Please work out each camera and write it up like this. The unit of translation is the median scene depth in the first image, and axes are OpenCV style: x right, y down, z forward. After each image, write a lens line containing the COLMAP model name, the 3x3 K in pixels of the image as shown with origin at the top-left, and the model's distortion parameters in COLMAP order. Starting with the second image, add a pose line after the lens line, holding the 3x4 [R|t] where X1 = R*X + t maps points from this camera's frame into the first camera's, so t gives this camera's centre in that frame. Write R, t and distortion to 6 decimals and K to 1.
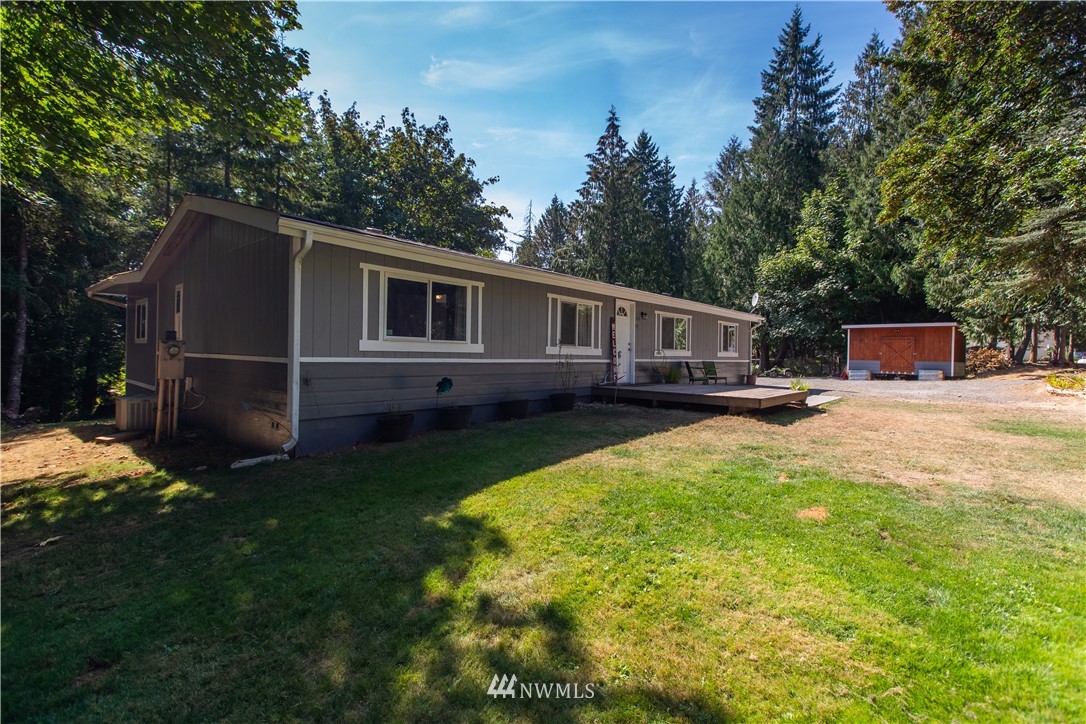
lens RADIAL K [[485.6, 0, 548.2], [0, 485.6, 356.6], [0, 0, 1]] dist [-0.001033, -0.000050]
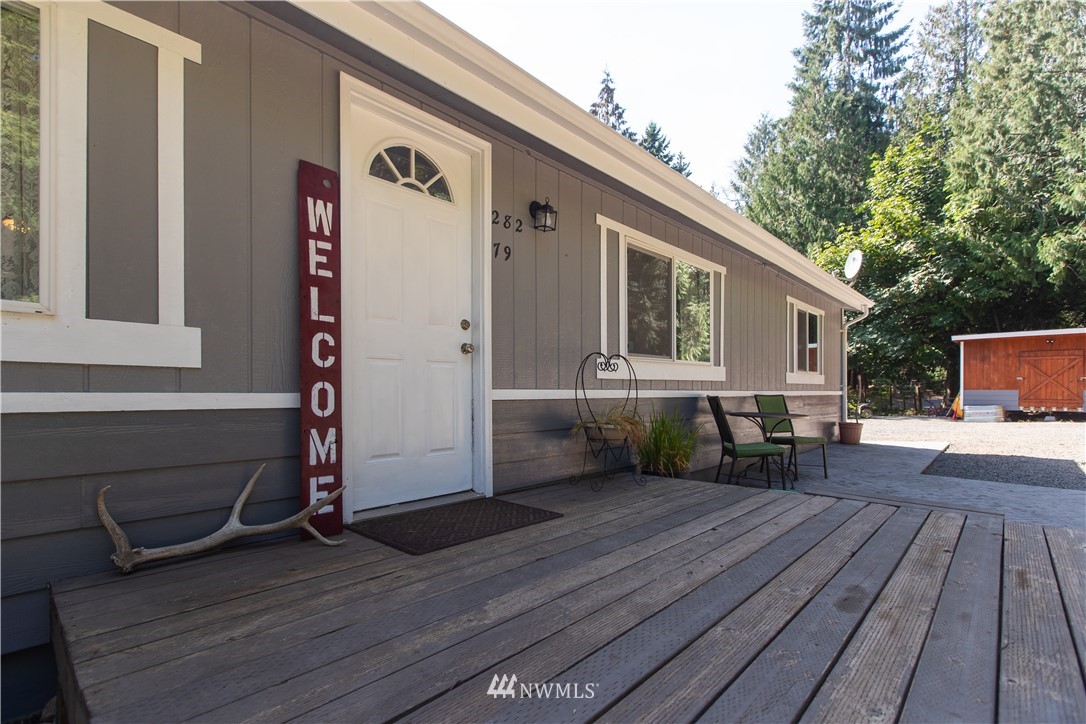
lens RADIAL K [[502.6, 0, 554.5], [0, 502.6, 390.5], [0, 0, 1]] dist [0.002618, -0.000007]
pose [[0.999728, -0.014499, -0.018250, 0.087574], [0.014411, 0.999884, -0.004974, 0.003058], [0.018320, 0.004709, 0.999821, 0.312978]]
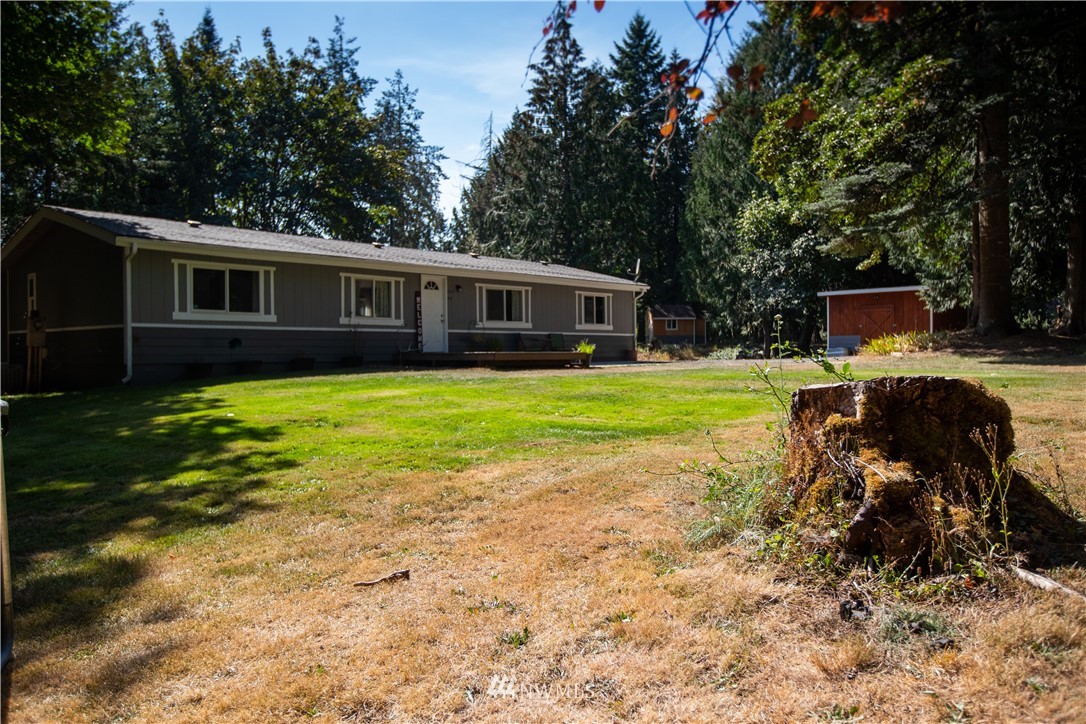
lens RADIAL K [[815.6, 0, 555.1], [0, 815.6, 354.9], [0, 0, 1]] dist [0.002338, 0.004496]
pose [[0.999665, -0.025273, -0.005614, 0.173995], [0.025258, 0.999677, -0.002696, 0.029418], [0.005680, 0.002554, 0.999981, -0.325987]]
